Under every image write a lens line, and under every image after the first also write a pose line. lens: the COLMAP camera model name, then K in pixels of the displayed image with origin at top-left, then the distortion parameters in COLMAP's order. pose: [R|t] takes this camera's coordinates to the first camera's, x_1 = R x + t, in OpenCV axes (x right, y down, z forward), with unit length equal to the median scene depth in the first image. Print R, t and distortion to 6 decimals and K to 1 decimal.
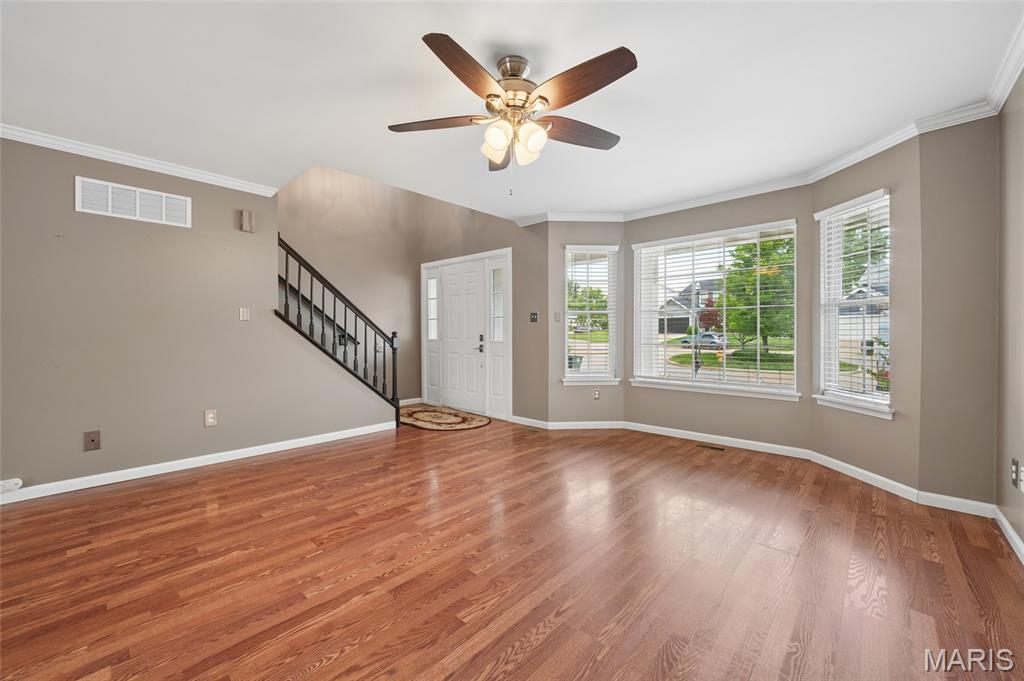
lens RADIAL K [[407.3, 0, 509.8], [0, 407.3, 333.2], [0, 0, 1]] dist [-0.000940, 0.000002]
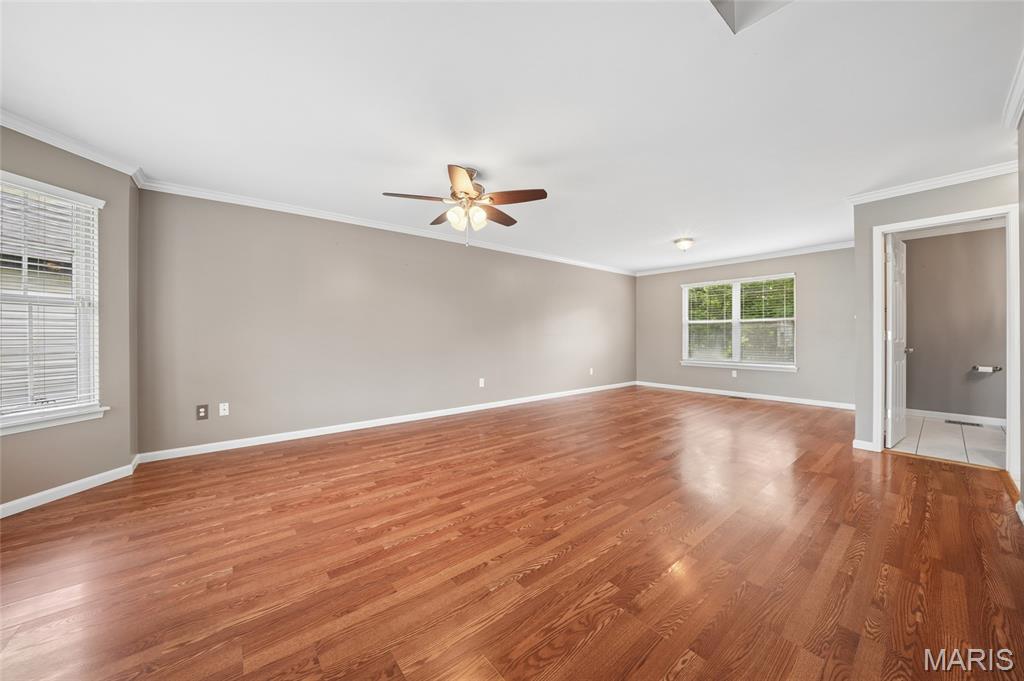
lens RADIAL K [[355.0, 0, 504.7], [0, 355.0, 343.9], [0, 0, 1]] dist [-0.010751, -0.000053]
pose [[-0.986888, -0.000892, 0.161405, -0.229198], [0.003192, 0.999681, 0.025045, -0.000717], [-0.161376, 0.025231, -0.986570, 1.498633]]
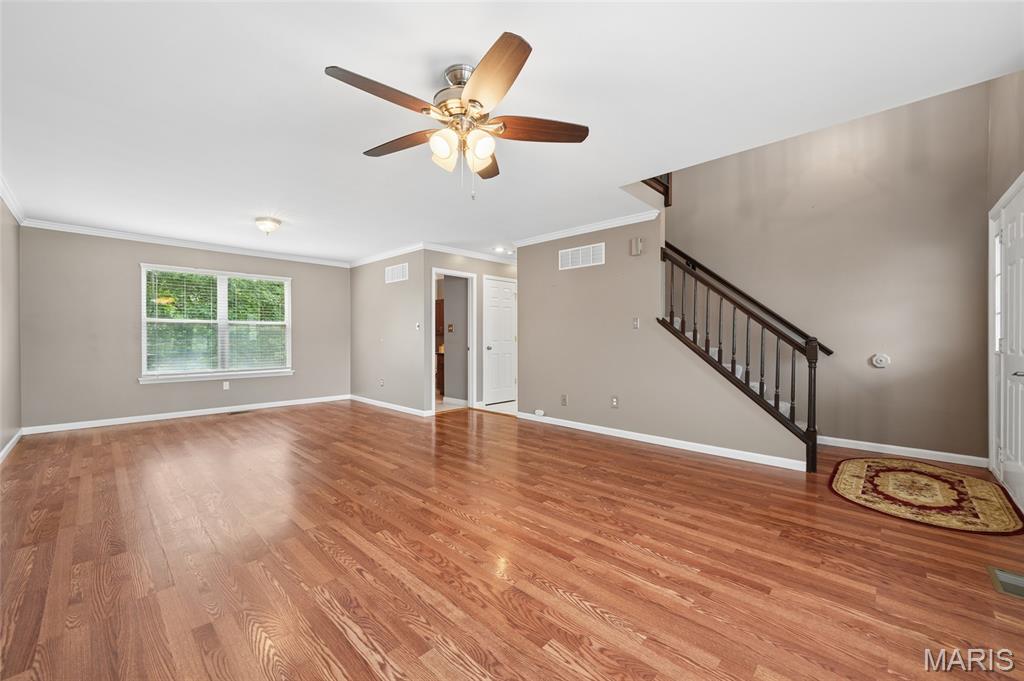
lens RADIAL K [[404.7, 0, 508.9], [0, 404.7, 341.3], [0, 0, 1]] dist [0.000775, 0.000421]
pose [[-0.028754, 0.007062, -0.999562, 0.640988], [-0.000934, 0.999974, 0.007092, -0.000104], [0.999586, 0.001137, -0.028747, 0.725975]]
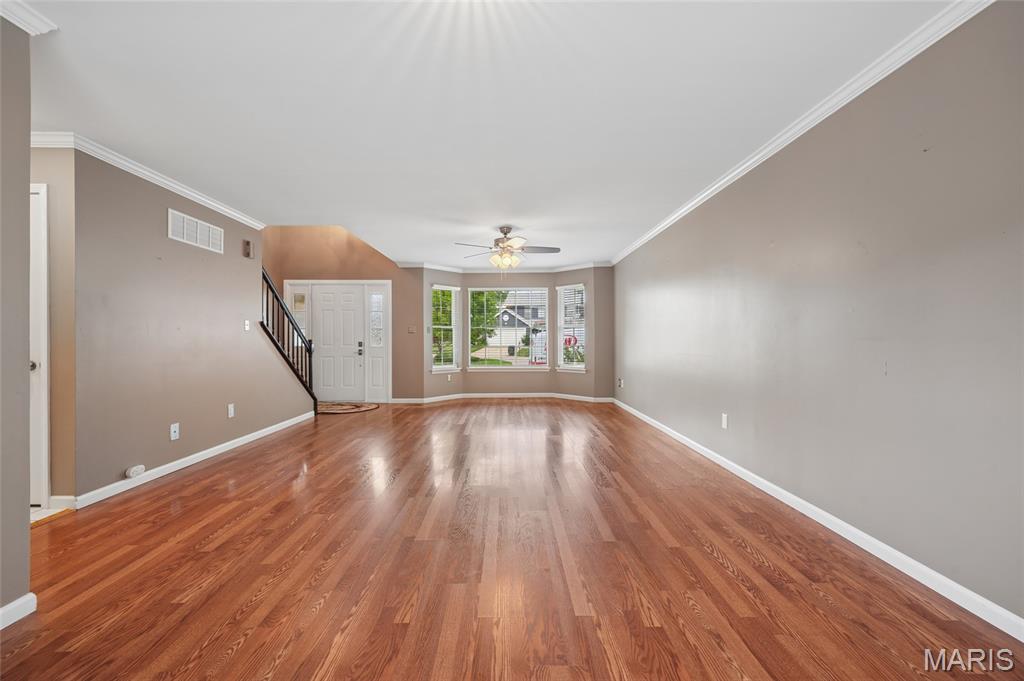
lens RADIAL K [[404.7, 0, 508.9], [0, 404.7, 341.3], [0, 0, 1]] dist [0.000775, 0.000421]
pose [[0.729348, -0.004113, 0.684131, -1.006308], [0.004549, 0.999989, 0.001161, 0.003790], [-0.684128, 0.002265, 0.729359, -0.468257]]
